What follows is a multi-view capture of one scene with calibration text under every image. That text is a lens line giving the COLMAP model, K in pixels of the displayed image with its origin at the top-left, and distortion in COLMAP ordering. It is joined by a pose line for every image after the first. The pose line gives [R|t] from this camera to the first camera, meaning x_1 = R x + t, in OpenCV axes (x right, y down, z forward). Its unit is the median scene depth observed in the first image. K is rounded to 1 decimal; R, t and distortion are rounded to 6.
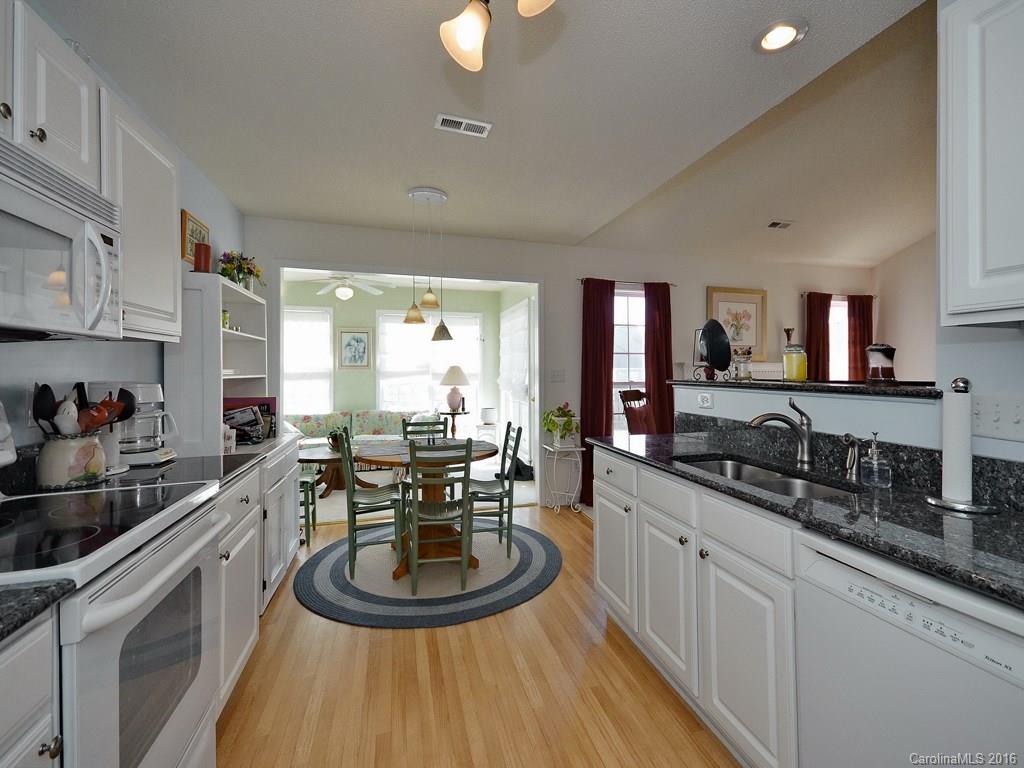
lens RADIAL K [[463.4, 0, 514.4], [0, 463.4, 371.4], [0, 0, 1]] dist [0.000353, 0.000017]
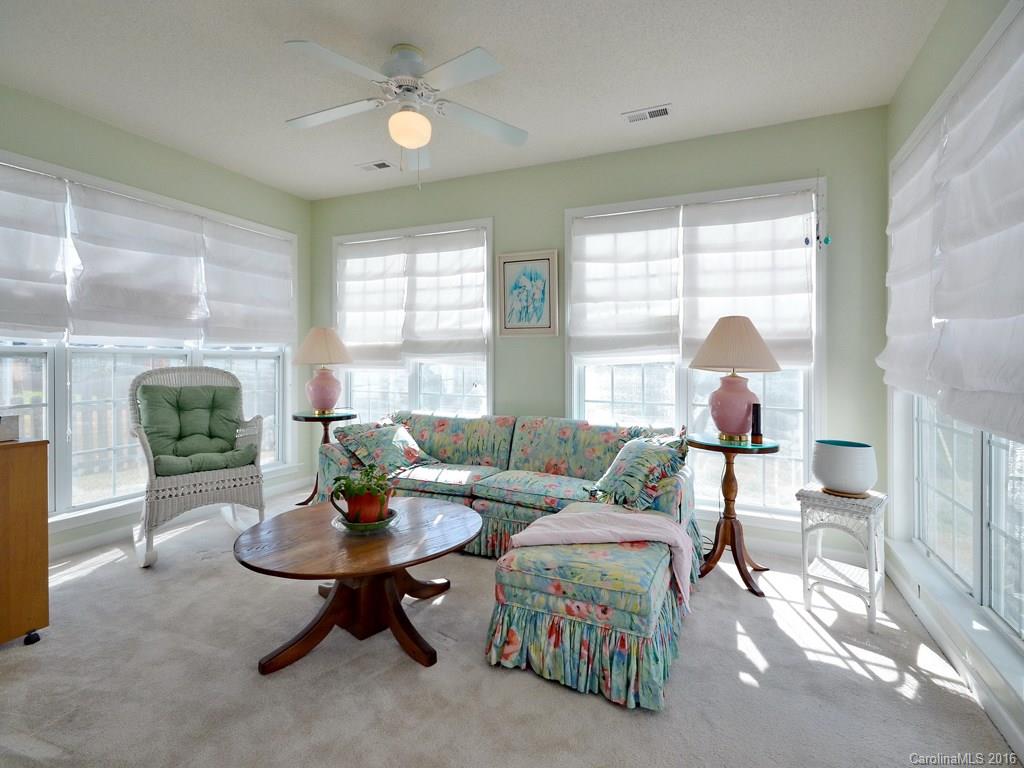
lens RADIAL K [[476.0, 0, 515.2], [0, 476.0, 356.0], [0, 0, 1]] dist [0.001378, 0.000054]
pose [[0.770654, 0.005356, -0.637231, -0.025177], [-0.002893, 0.999984, 0.004907, 0.021609], [0.637247, -0.001939, 0.770657, 0.736802]]
